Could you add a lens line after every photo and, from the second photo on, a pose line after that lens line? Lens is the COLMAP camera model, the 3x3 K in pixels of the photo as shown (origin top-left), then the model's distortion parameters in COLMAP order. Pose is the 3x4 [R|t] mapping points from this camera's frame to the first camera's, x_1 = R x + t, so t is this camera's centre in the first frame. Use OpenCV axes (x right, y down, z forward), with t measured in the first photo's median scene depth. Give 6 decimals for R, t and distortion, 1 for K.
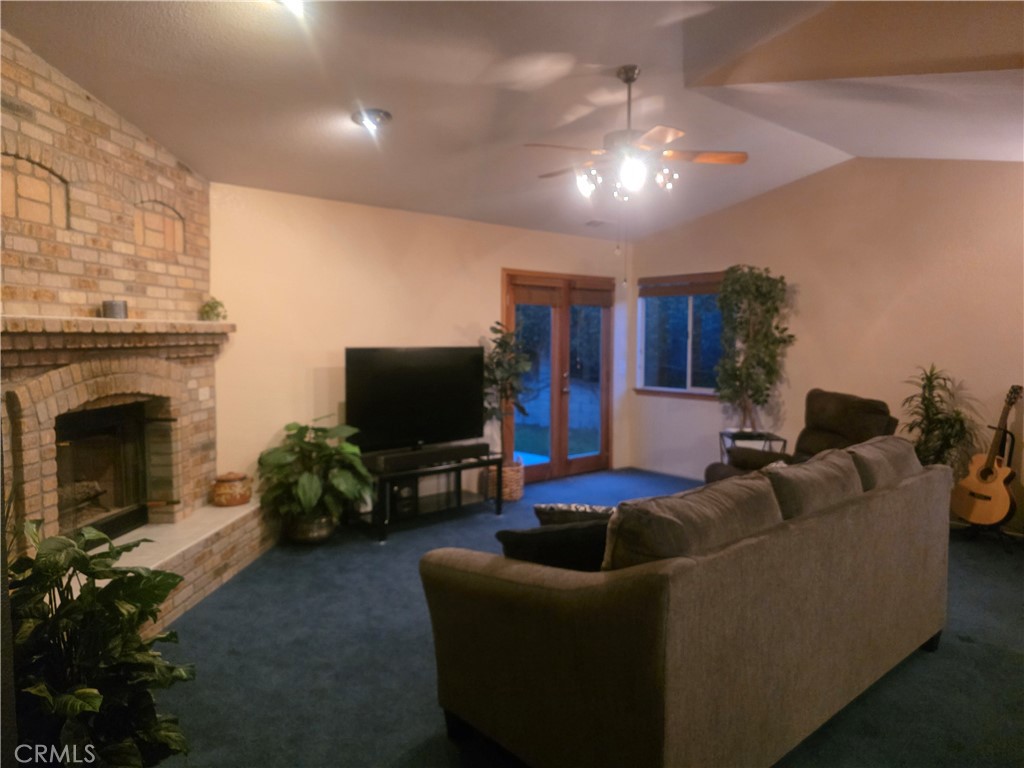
lens RADIAL K [[694.5, 0, 525.9], [0, 694.5, 379.9], [0, 0, 1]] dist [0.094128, -0.094042]
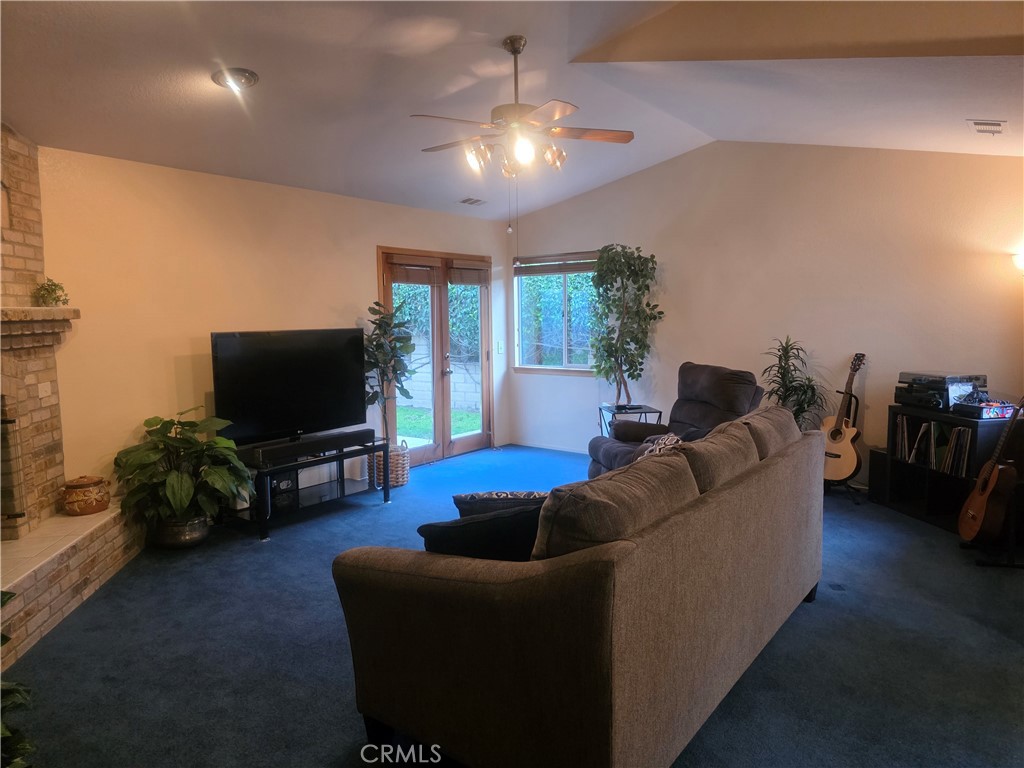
lens RADIAL K [[685.2, 0, 512.0], [0, 685.2, 384.0], [0, 0, 1]] dist [0.092634, -0.062785]
pose [[0.983231, -0.036868, 0.178600, -0.044401], [0.030153, 0.998738, 0.040167, -0.005471], [-0.179855, -0.034108, 0.983102, 0.036041]]
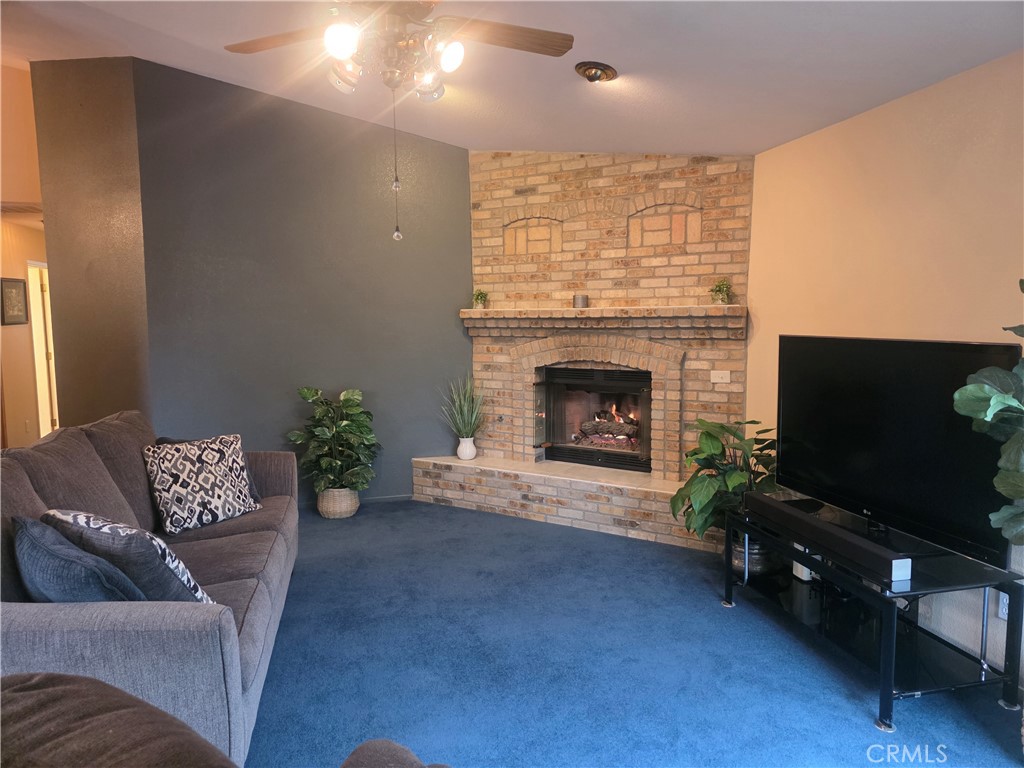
lens RADIAL K [[694.5, 0, 525.9], [0, 694.5, 379.9], [0, 0, 1]] dist [0.094128, -0.094042]
pose [[-0.479506, 0.082685, -0.873634, 0.604048], [-0.050669, 0.991281, 0.121630, -0.090311], [0.876075, 0.102588, -0.471136, 1.333069]]
